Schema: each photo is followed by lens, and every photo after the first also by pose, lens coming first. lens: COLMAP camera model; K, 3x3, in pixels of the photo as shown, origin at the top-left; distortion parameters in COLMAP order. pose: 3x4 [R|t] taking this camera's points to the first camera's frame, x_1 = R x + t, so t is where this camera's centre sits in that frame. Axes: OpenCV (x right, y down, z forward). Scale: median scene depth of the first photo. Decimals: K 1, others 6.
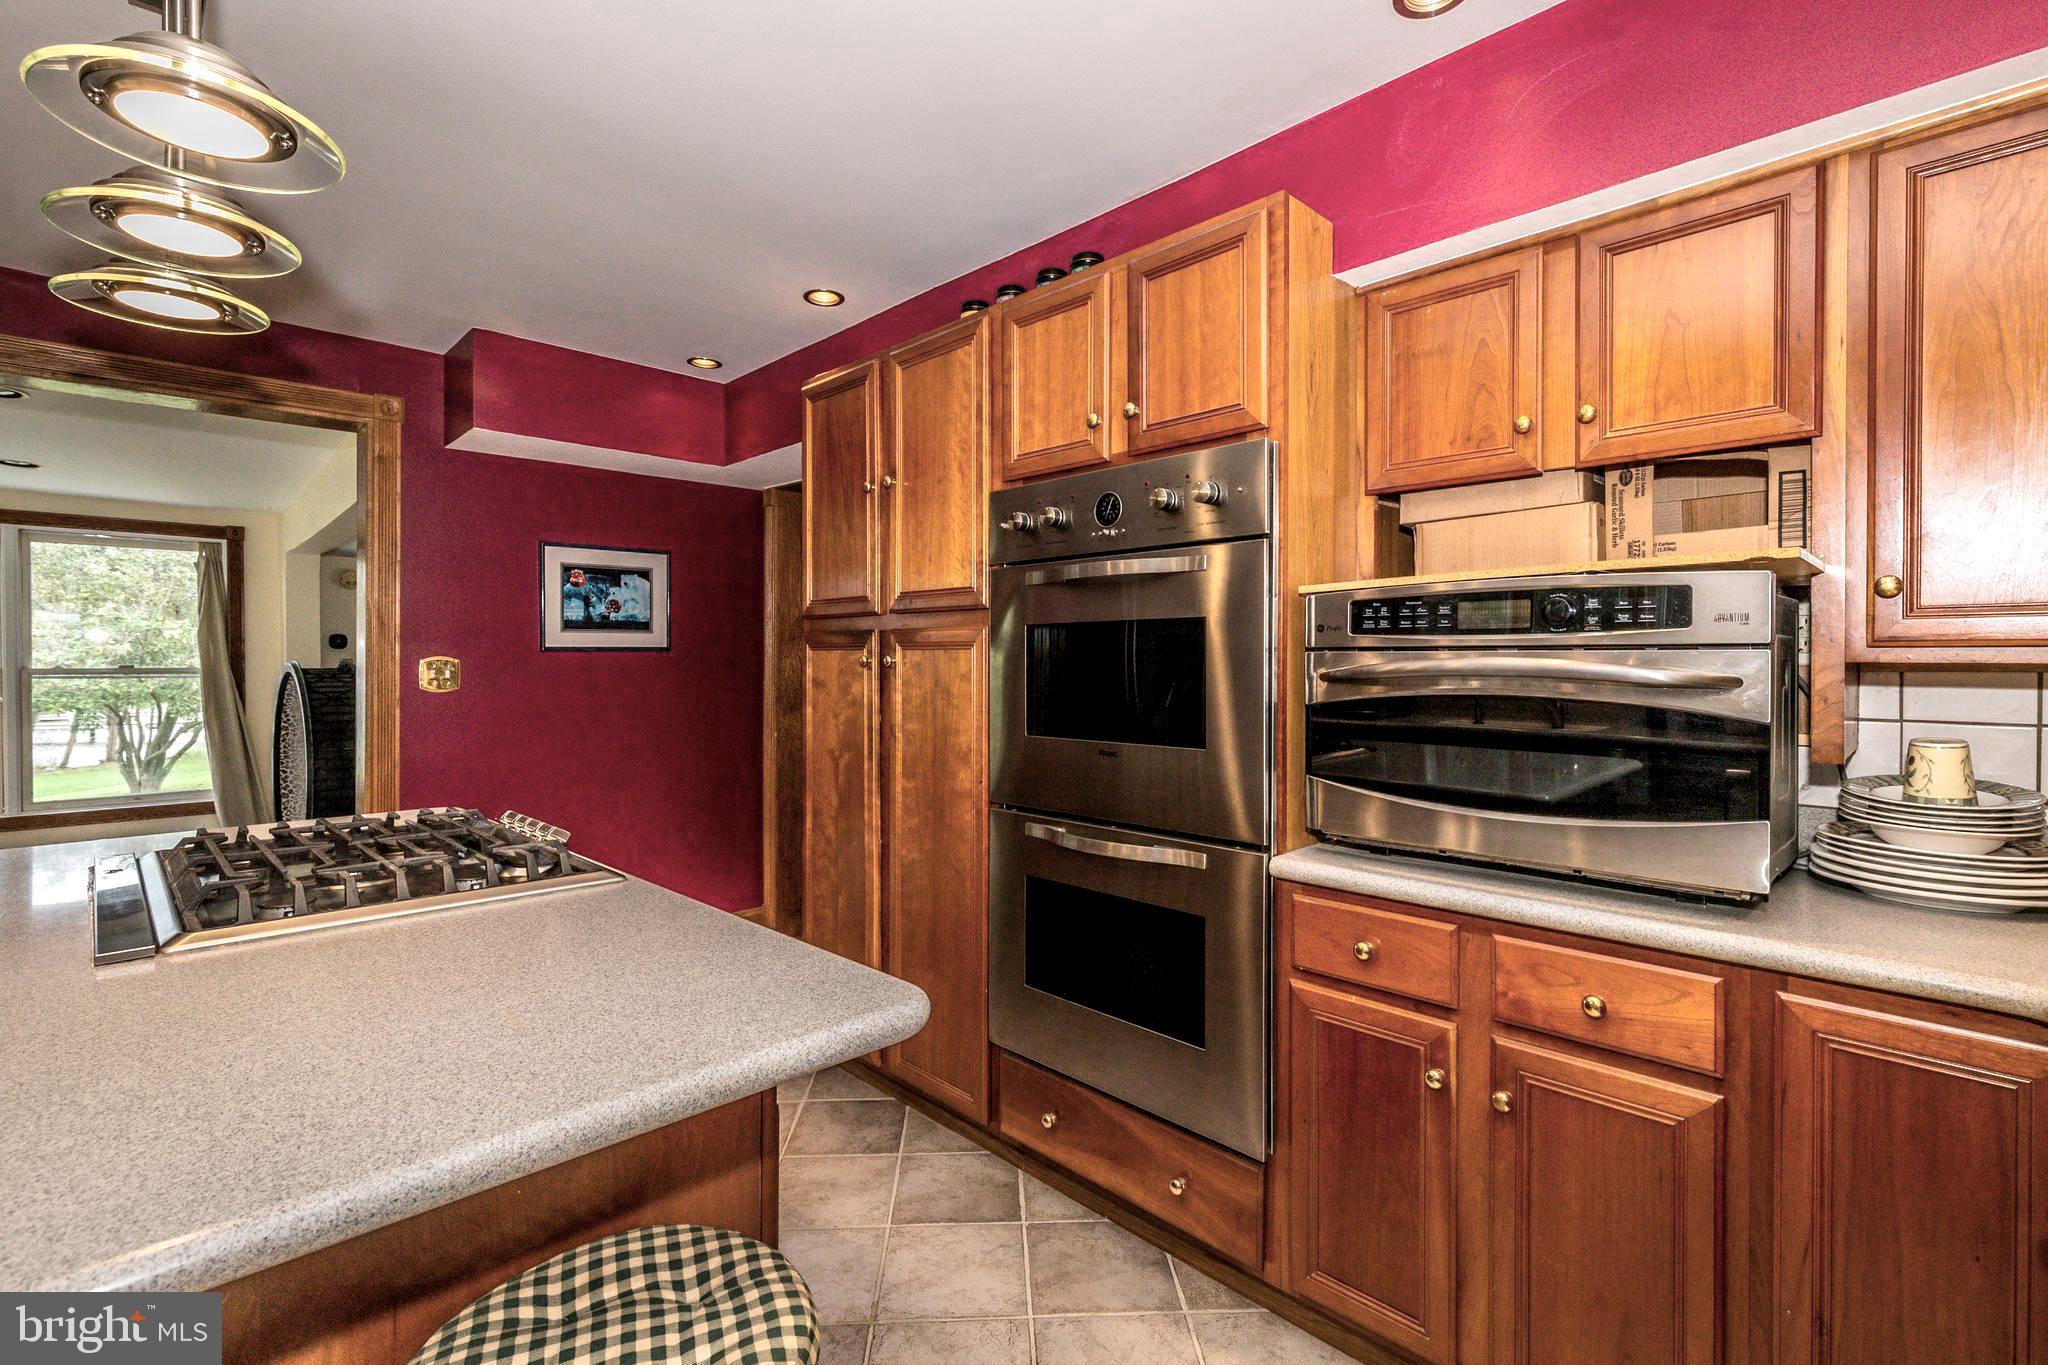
lens RADIAL K [[927.8, 0, 1024.0], [0, 927.8, 682.5], [0, 0, 1]] dist [0.015394, 0.000032]
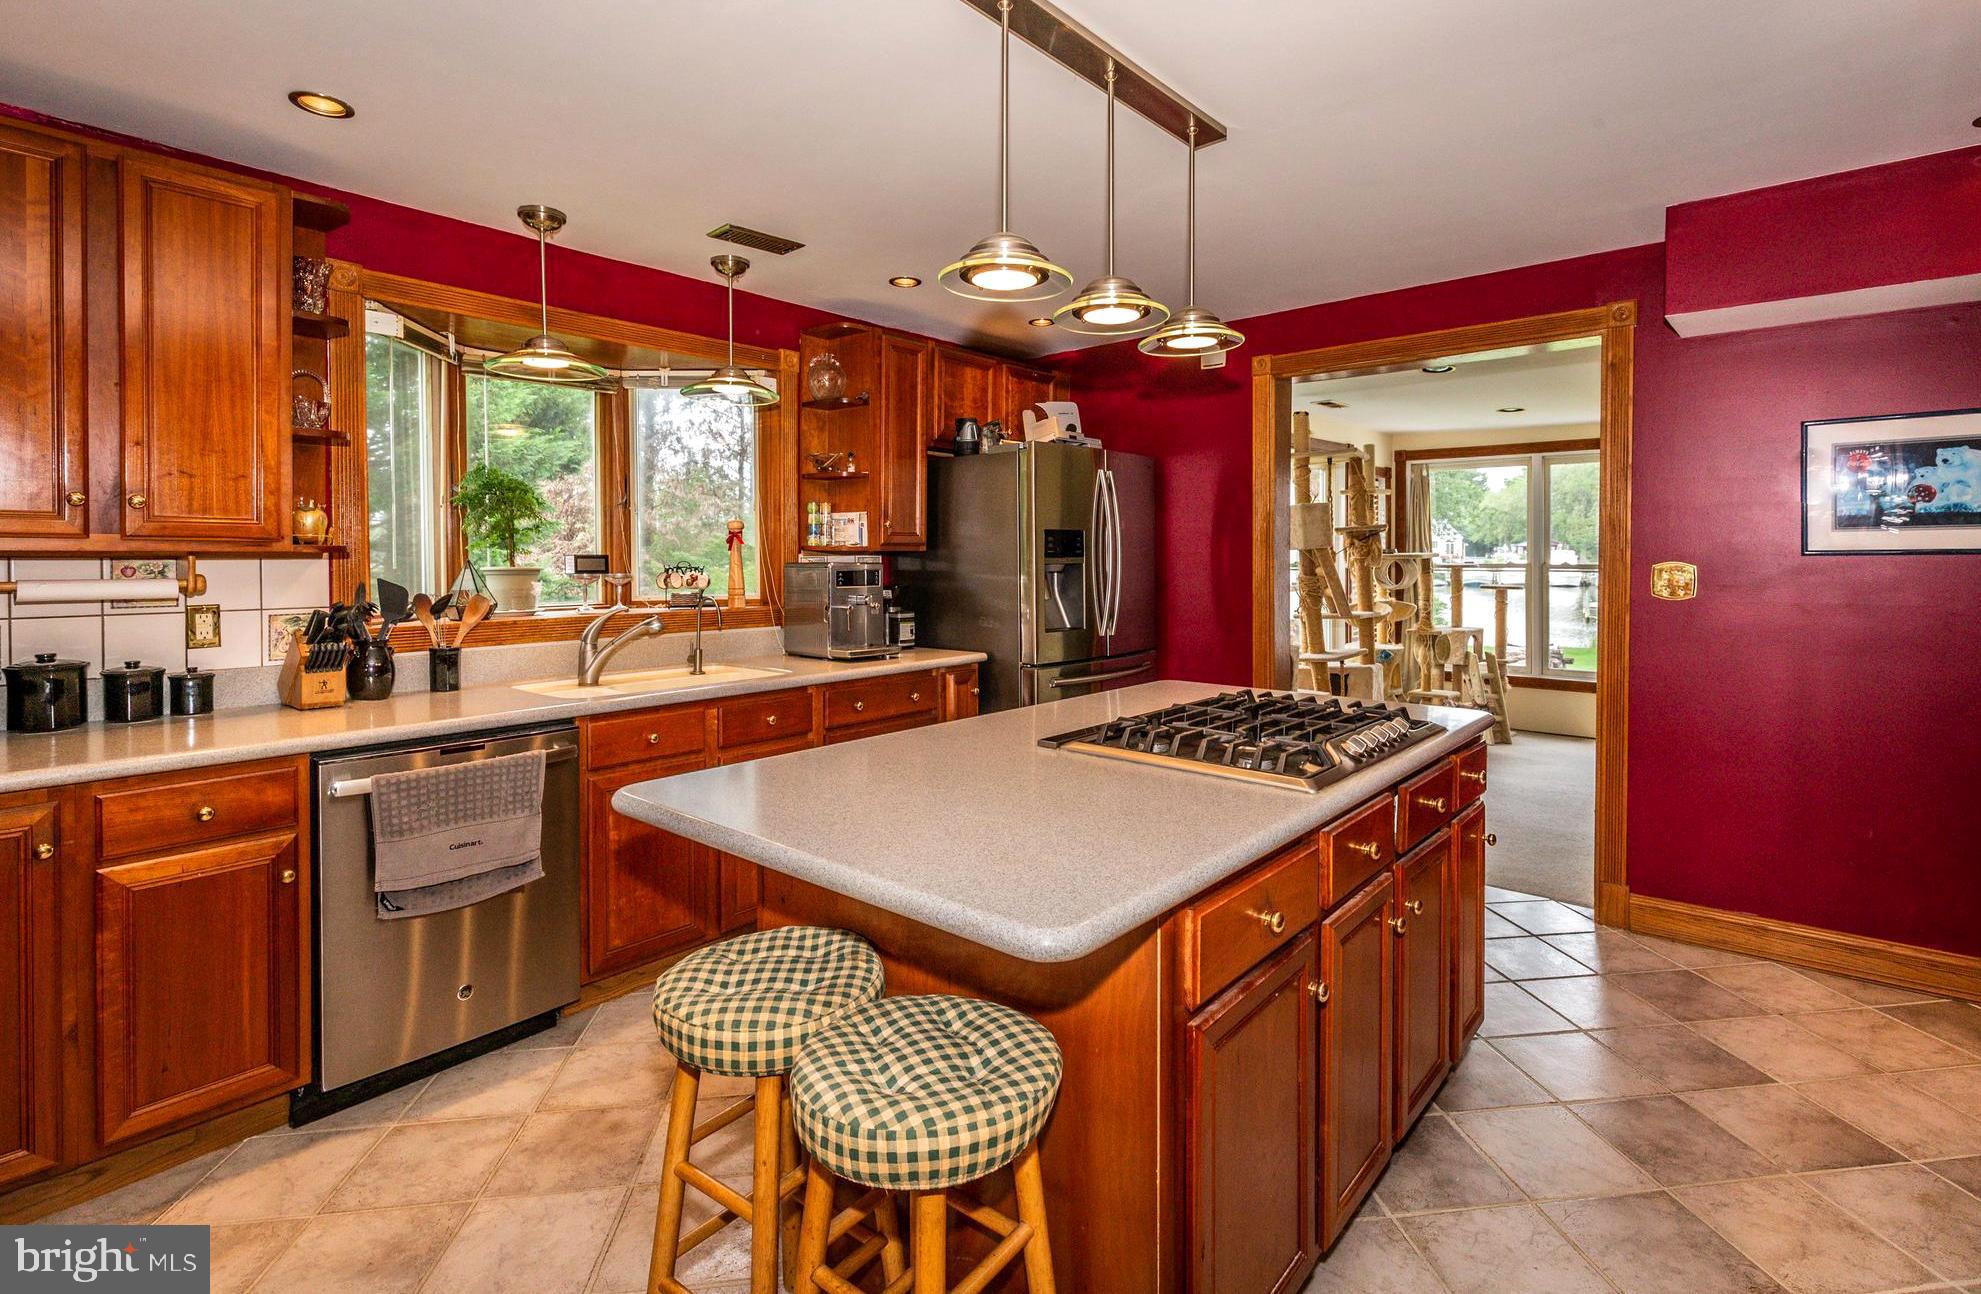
lens RADIAL K [[954.2, 0, 1028.2], [0, 954.2, 578.3], [0, 0, 1]] dist [0.001161, -0.000063]
pose [[0.094023, 0.025688, -0.995239, 0.279037], [-0.022999, 0.999456, 0.023624, -0.019698], [0.995304, 0.020669, 0.094562, 0.270076]]
